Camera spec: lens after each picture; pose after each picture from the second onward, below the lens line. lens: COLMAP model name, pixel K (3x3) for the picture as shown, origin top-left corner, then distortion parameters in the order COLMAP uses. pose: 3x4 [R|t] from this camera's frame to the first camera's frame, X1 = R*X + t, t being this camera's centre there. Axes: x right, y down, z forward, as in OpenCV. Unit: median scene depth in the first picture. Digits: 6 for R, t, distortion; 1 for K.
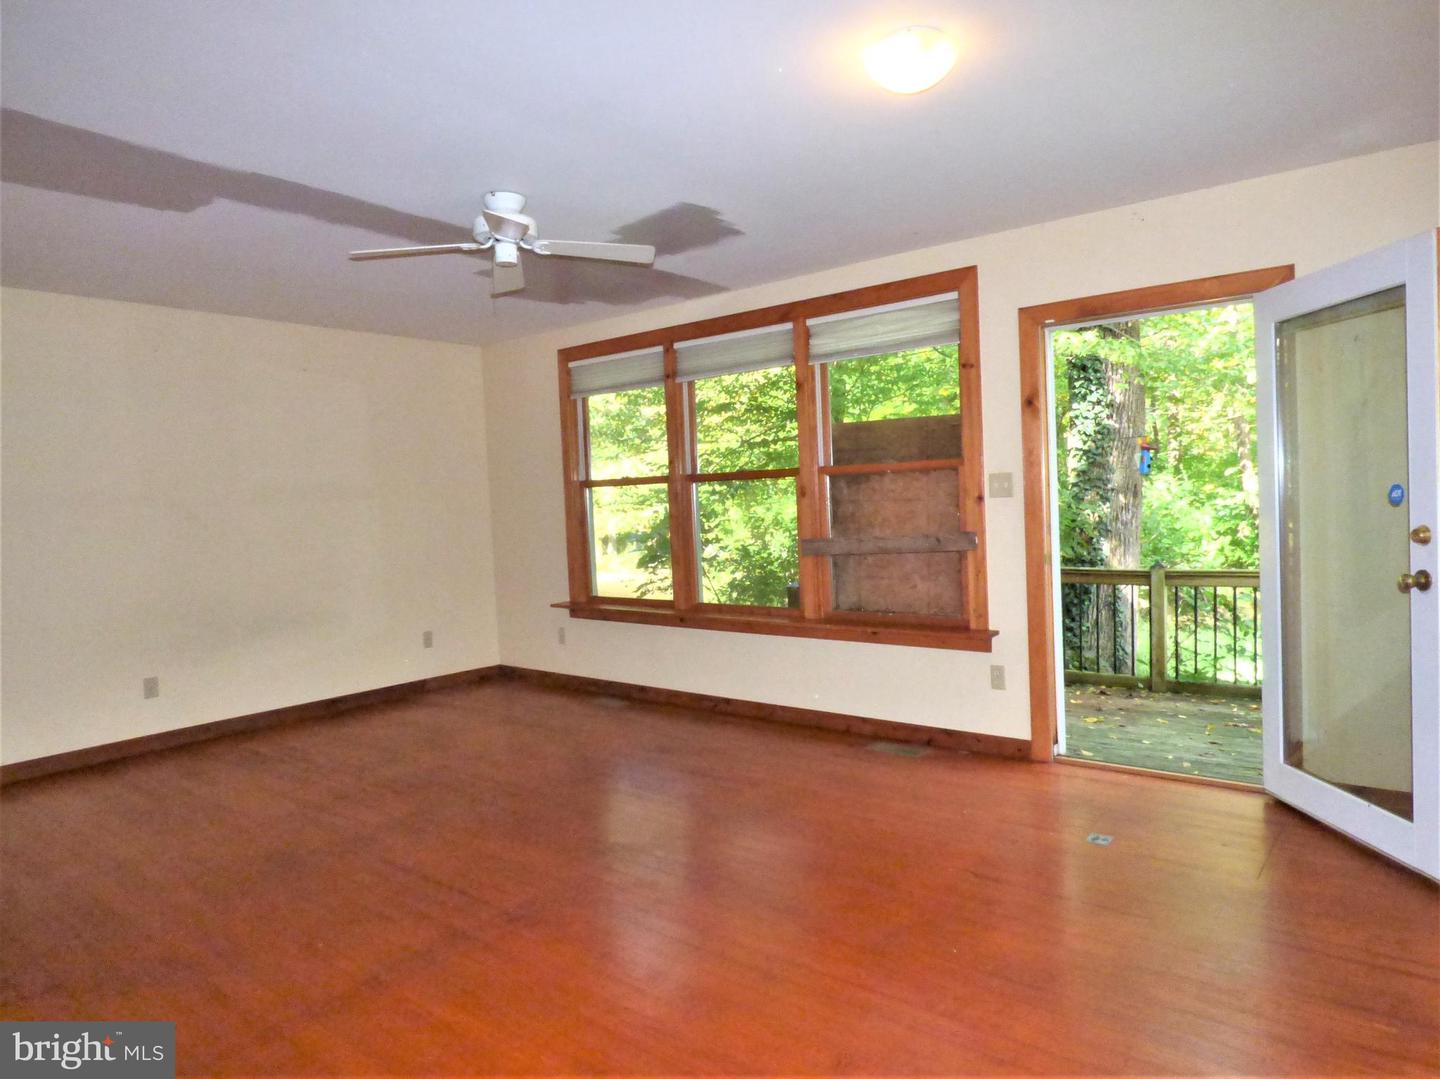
lens RADIAL K [[904.6, 0, 721.5], [0, 904.6, 538.9], [0, 0, 1]] dist [0.001315, 0.001072]
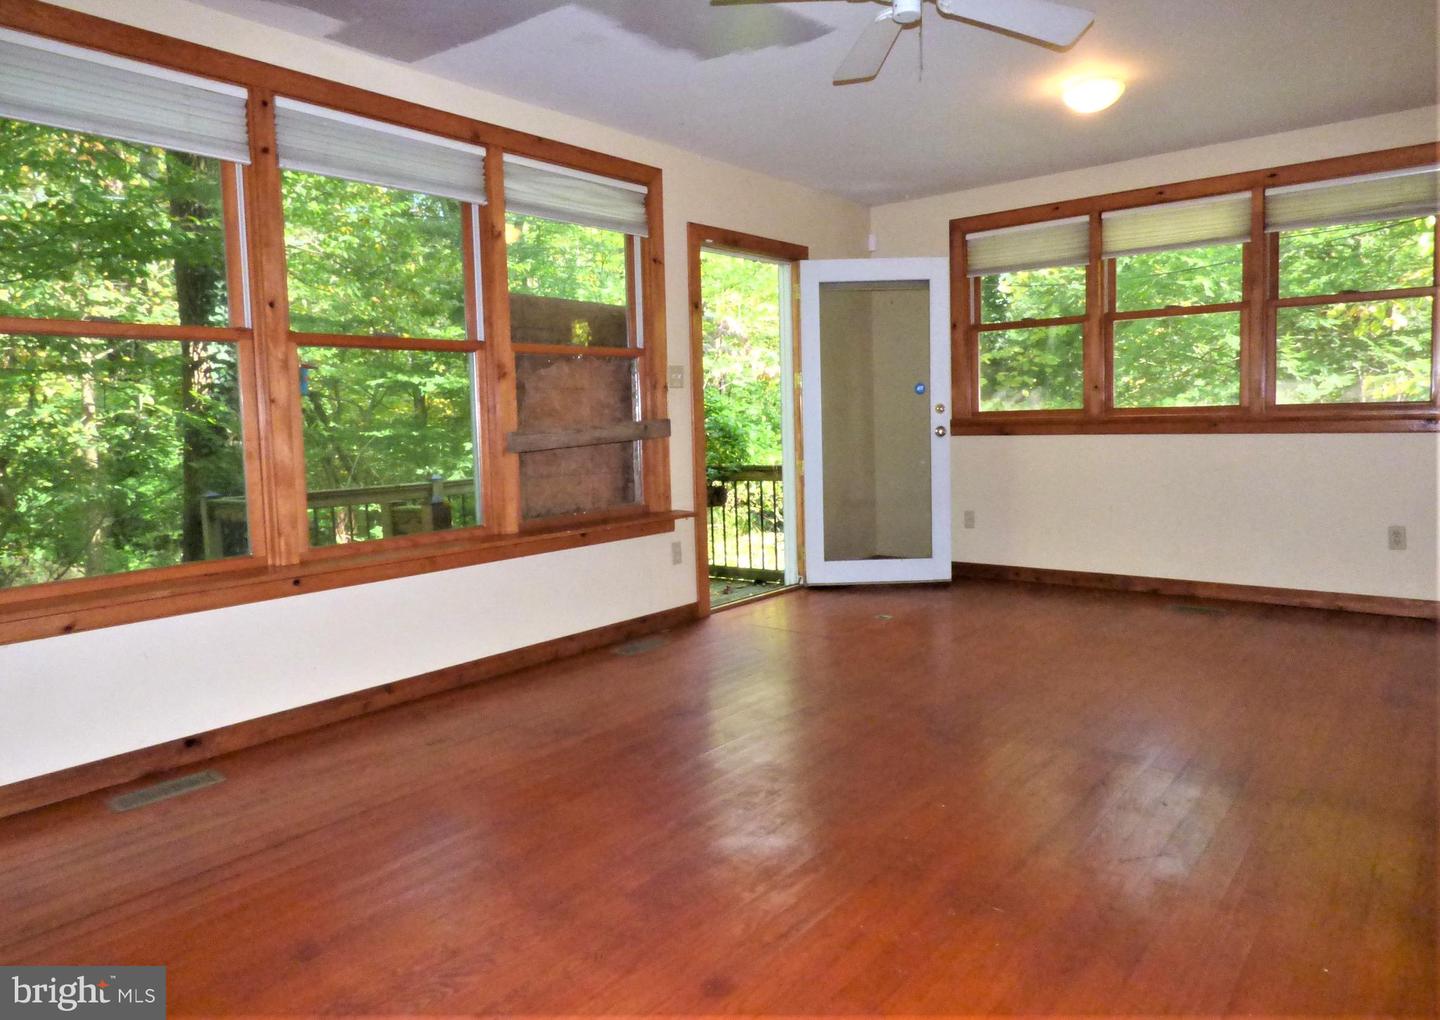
lens RADIAL K [[886.9, 0, 726.3], [0, 886.9, 468.8], [0, 0, 1]] dist [-0.000455, 0.000283]
pose [[0.037378, -0.028983, 0.998881, -0.757036], [0.069637, 0.997225, 0.026329, 0.027790], [-0.996872, 0.068575, 0.039293, 0.887998]]
